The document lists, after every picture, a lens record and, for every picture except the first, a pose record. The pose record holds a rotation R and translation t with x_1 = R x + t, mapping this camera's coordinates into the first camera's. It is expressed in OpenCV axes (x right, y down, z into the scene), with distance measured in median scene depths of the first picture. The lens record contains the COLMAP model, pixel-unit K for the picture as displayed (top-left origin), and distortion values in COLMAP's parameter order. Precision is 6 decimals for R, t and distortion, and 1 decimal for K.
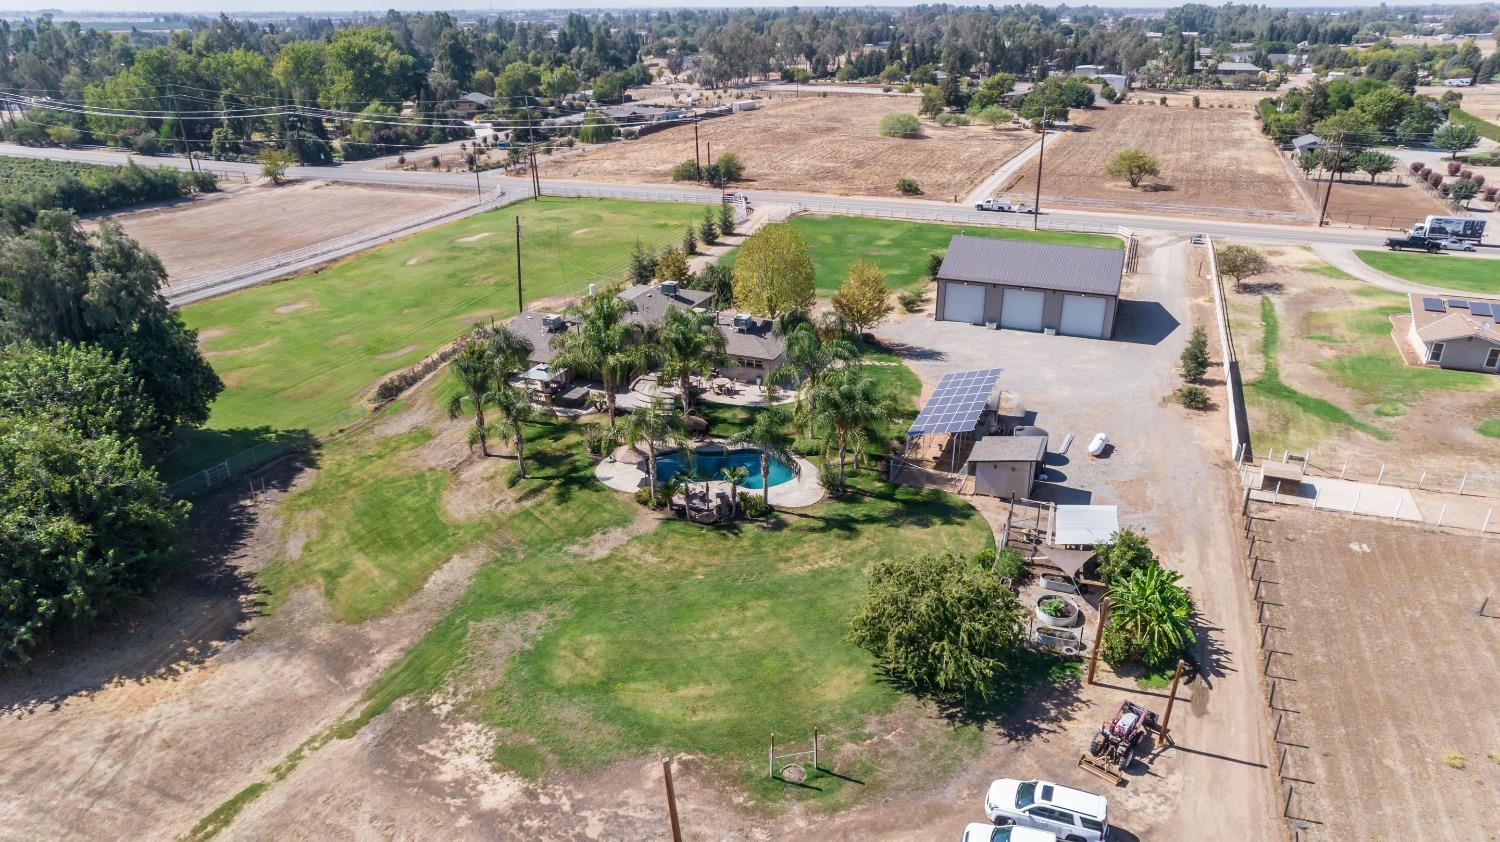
lens RADIAL K [[960.5, 0, 757.5], [0, 960.5, 420.9], [0, 0, 1]] dist [-0.067899, 0.066078]
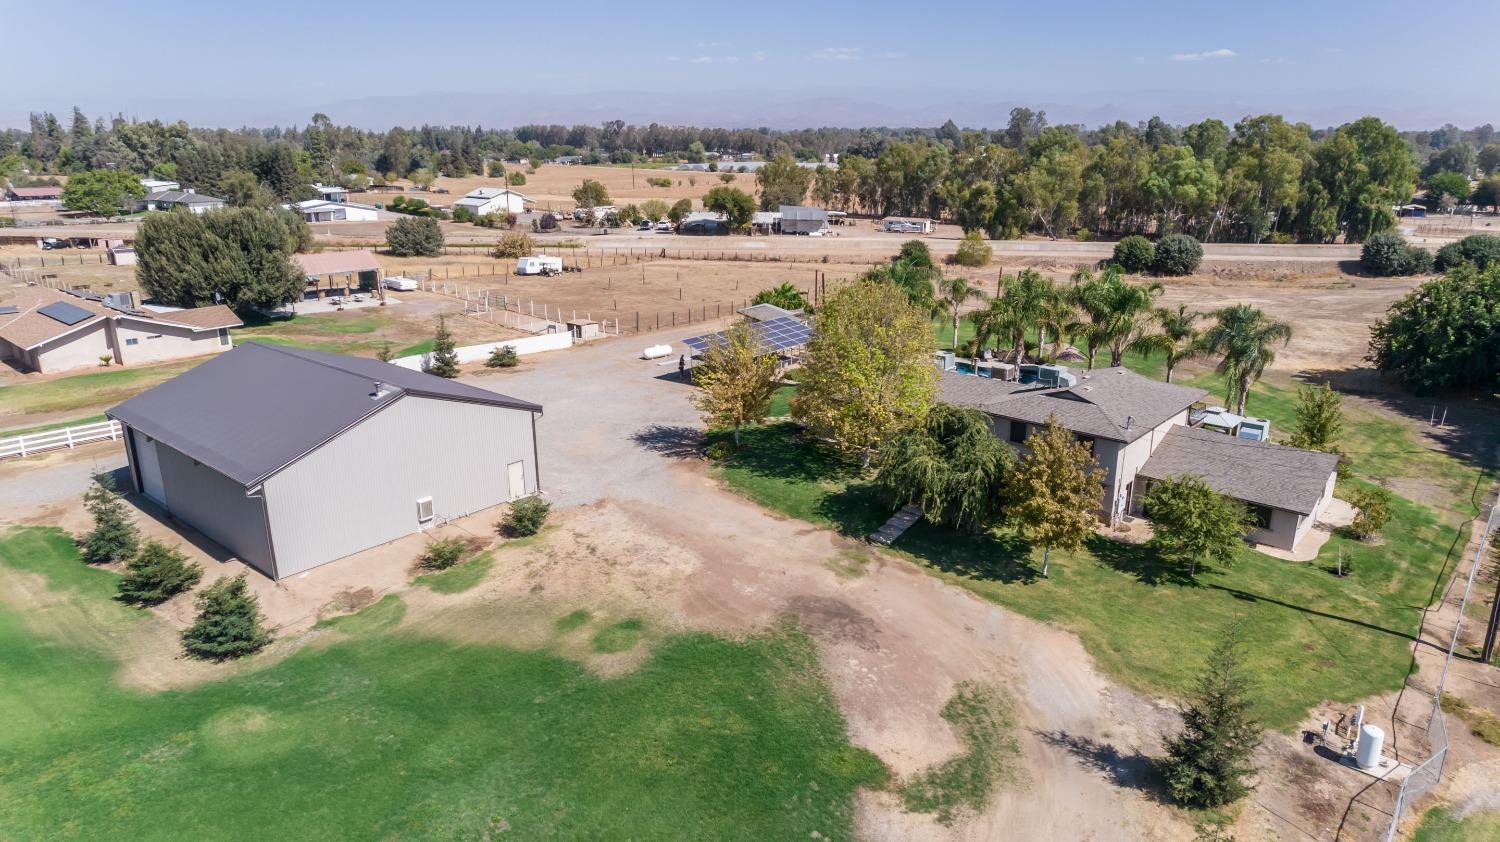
lens RADIAL K [[960.5, 0, 757.2], [0, 960.5, 414.0], [0, 0, 1]] dist [-0.067899, 0.066078]
pose [[-0.951780, -0.081090, 0.295871, -0.101454], [0.128127, 0.771222, 0.623538, -0.546906], [-0.278745, 0.631380, -0.723644, 1.594336]]
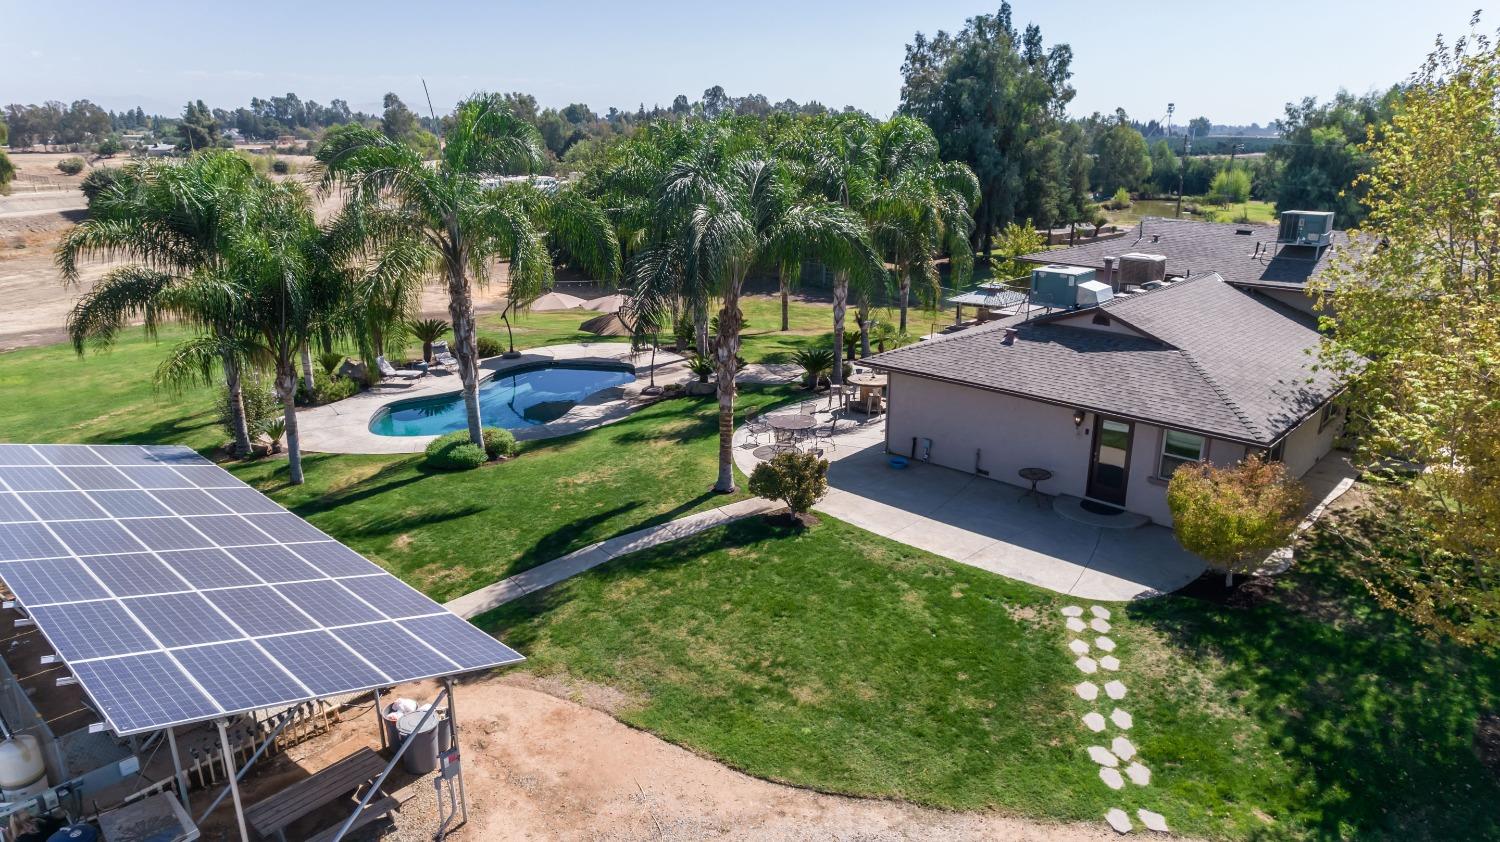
lens RADIAL K [[960.5, 0, 759.3], [0, 960.5, 414.4], [0, 0, 1]] dist [-0.067899, 0.066078]
pose [[-0.341739, 0.275754, -0.898429, 0.299801], [-0.376221, 0.835898, 0.399666, -0.154731], [0.861204, 0.474589, -0.181914, 0.990773]]
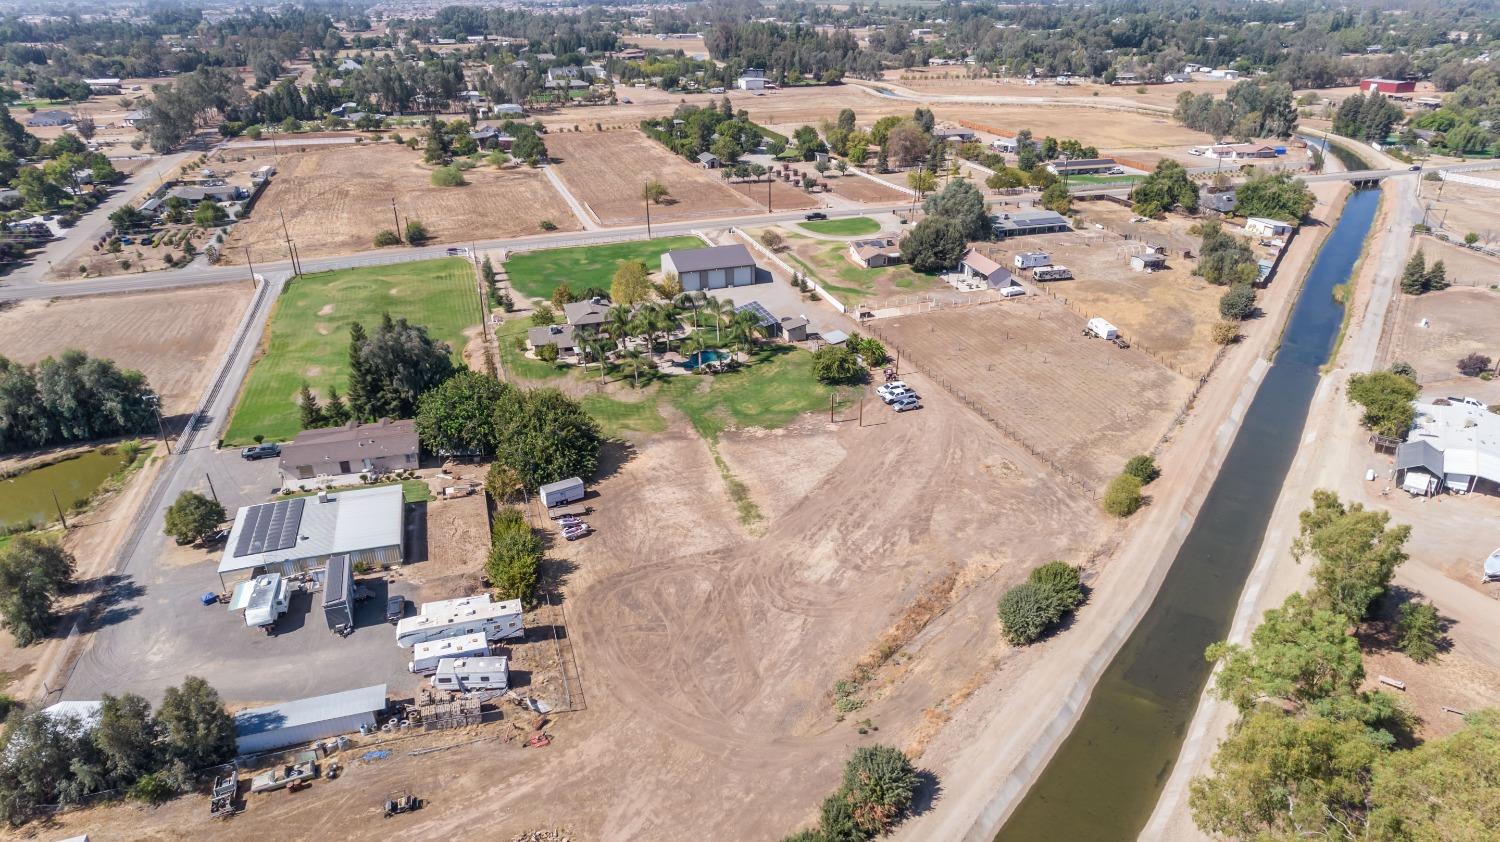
lens RADIAL K [[960.5, 0, 758.2], [0, 960.5, 416.7], [0, 0, 1]] dist [-0.067899, 0.066078]
pose [[0.747924, -0.276815, 0.603310, -1.219107], [0.268363, 0.957402, 0.106593, -0.028256], [-0.607117, 0.082183, 0.790351, -0.869563]]
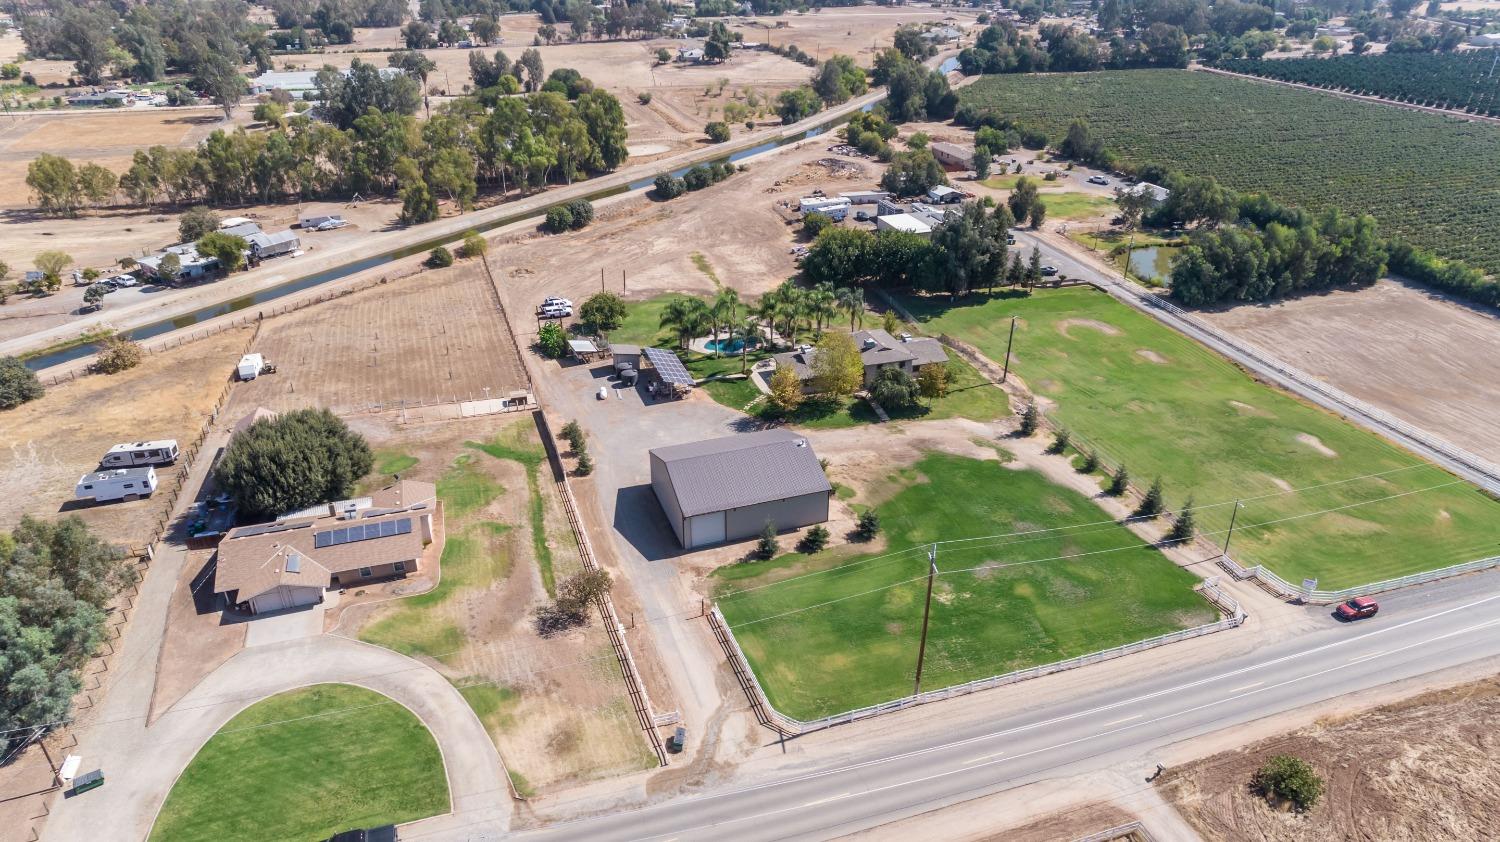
lens RADIAL K [[960.5, 0, 757.4], [0, 960.5, 421.4], [0, 0, 1]] dist [-0.067899, 0.066078]
pose [[-0.747956, 0.307680, -0.588128, 1.118123], [-0.266733, 0.672047, 0.690802, -1.198318], [0.607796, 0.673562, -0.420593, 1.769601]]
